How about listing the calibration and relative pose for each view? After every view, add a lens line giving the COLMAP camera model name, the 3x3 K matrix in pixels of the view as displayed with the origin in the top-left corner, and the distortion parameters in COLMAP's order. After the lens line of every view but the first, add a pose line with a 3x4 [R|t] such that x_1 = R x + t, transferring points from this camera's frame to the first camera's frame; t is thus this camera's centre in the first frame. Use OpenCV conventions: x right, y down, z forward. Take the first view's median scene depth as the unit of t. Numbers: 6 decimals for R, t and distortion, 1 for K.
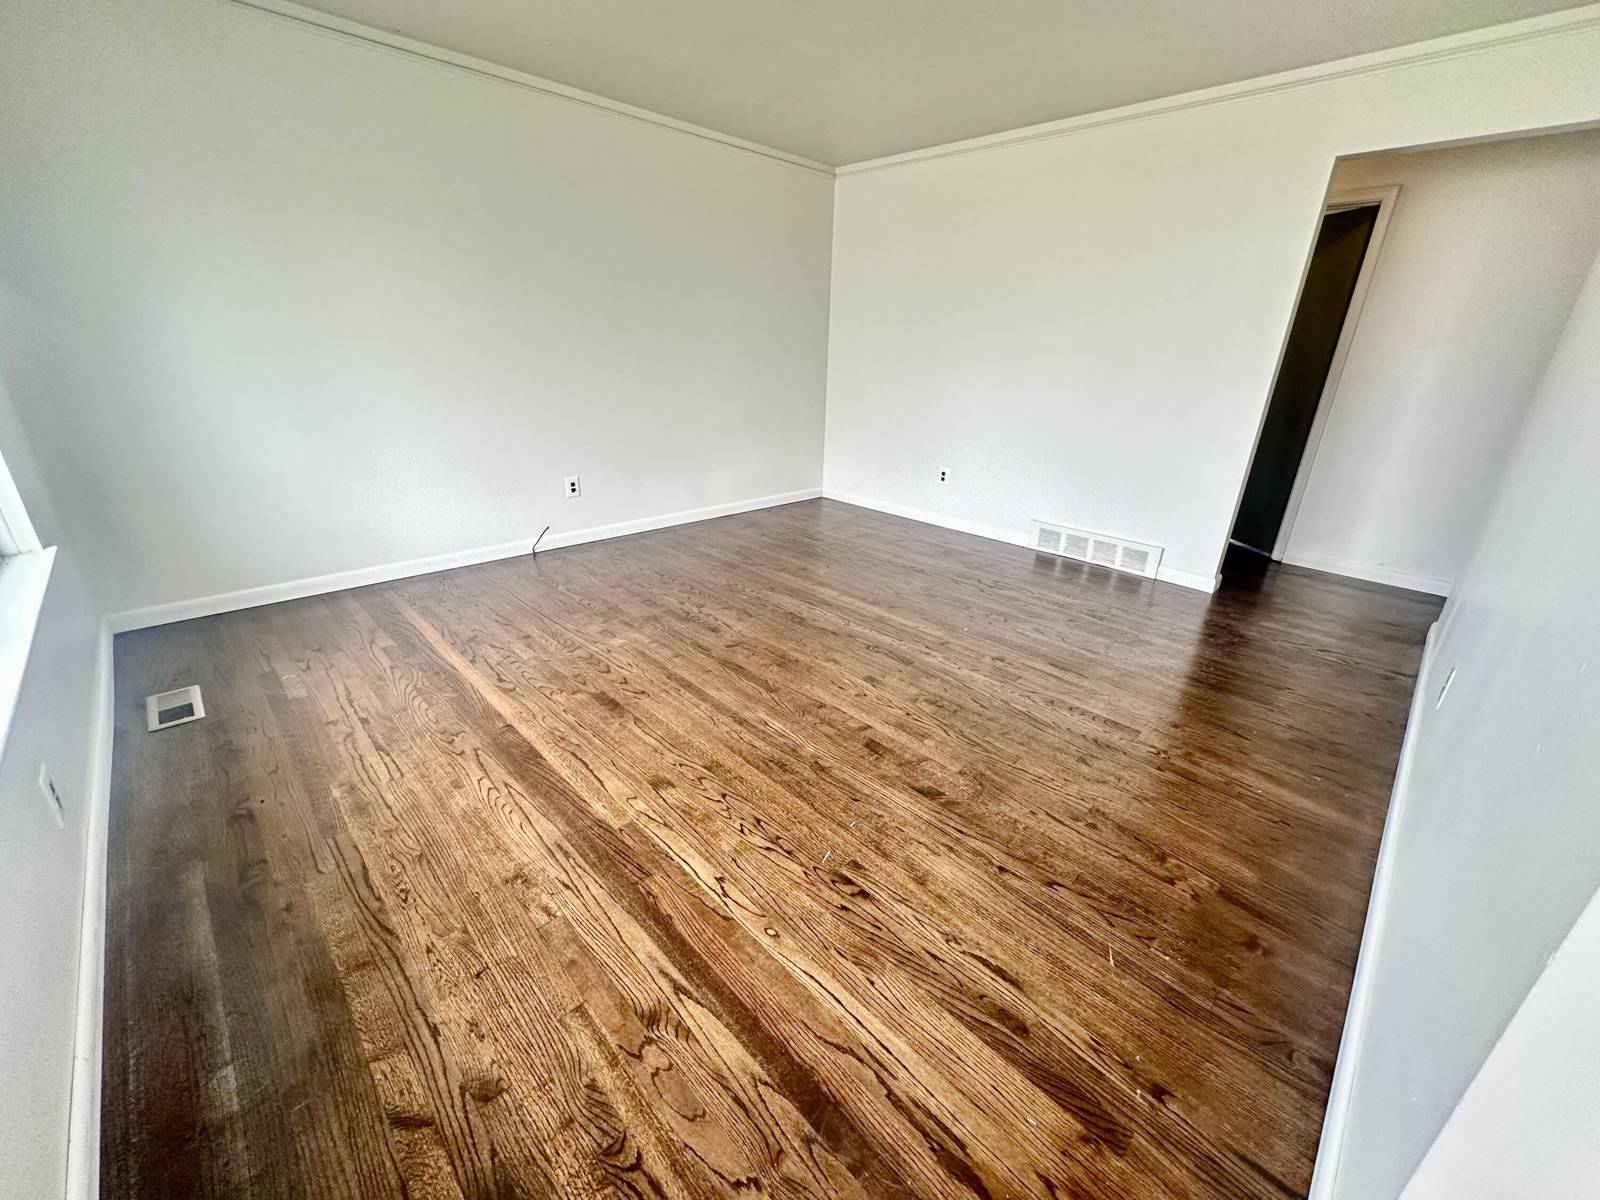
lens RADIAL K [[641.5, 0, 796.8], [0, 641.5, 602.5], [0, 0, 1]] dist [-0.003497, 0.000274]
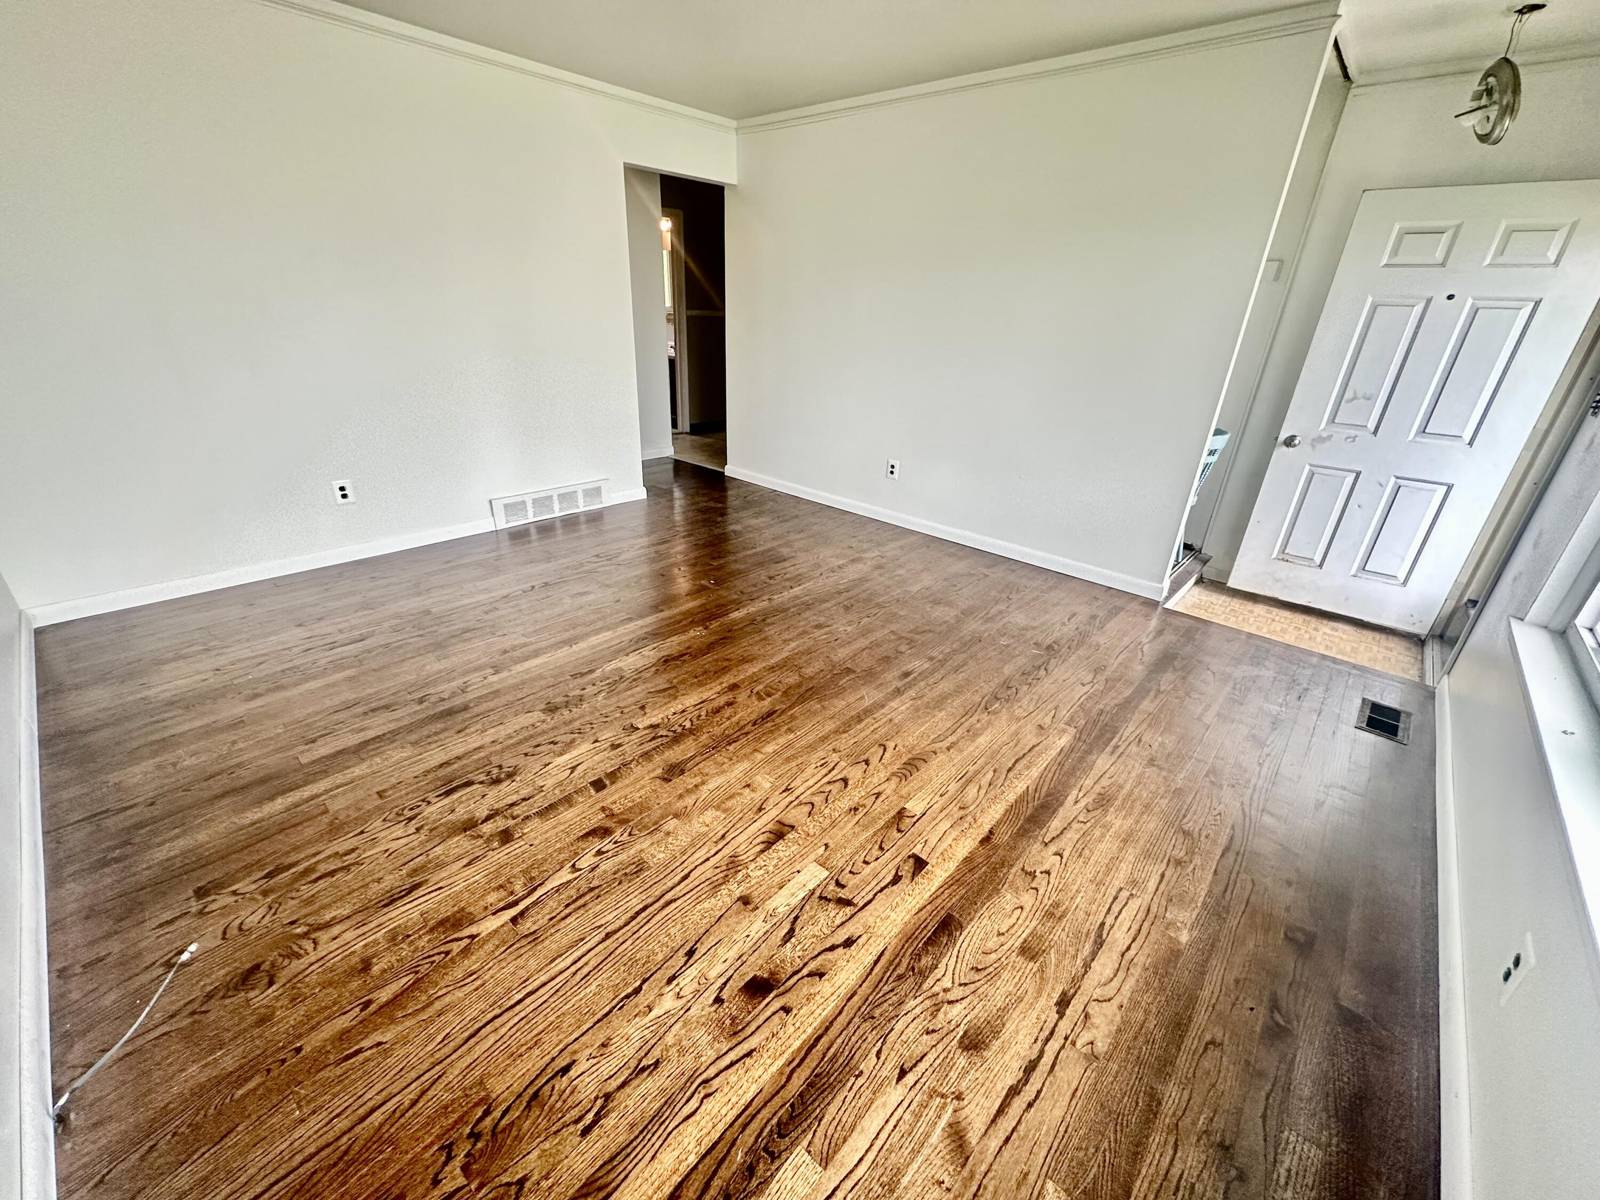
lens RADIAL K [[641.5, 0, 798.3], [0, 641.5, 596.2], [0, 0, 1]] dist [-0.003497, 0.000274]
pose [[-0.057770, -0.444295, 0.894016, -0.696064], [0.333462, 0.835491, 0.436758, -0.345820], [-0.940992, 0.323352, 0.099890, 0.697945]]
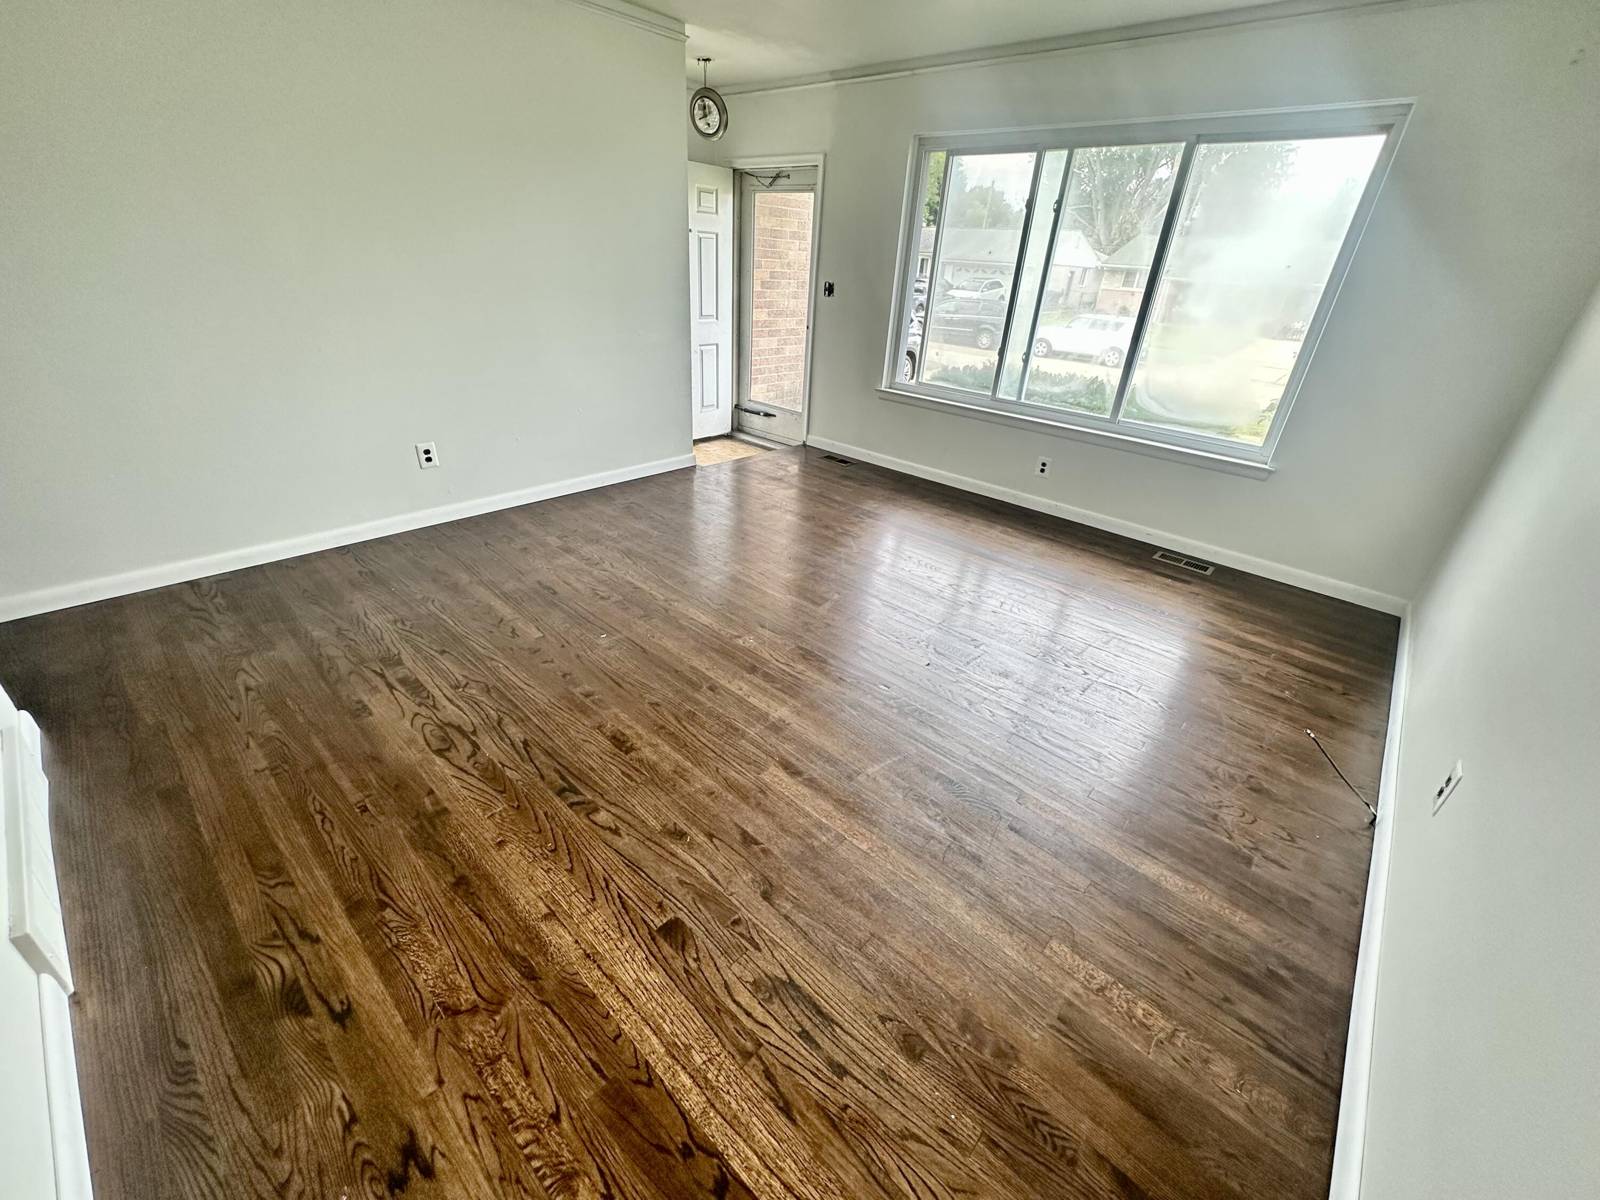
lens RADIAL K [[641.5, 0, 801.9], [0, 641.5, 595.8], [0, 0, 1]] dist [-0.003497, 0.000274]
pose [[-0.994373, -0.047450, -0.094711, 0.087227], [-0.103029, 0.641097, 0.760513, -0.611748], [0.024633, 0.765991, -0.642379, 1.398770]]
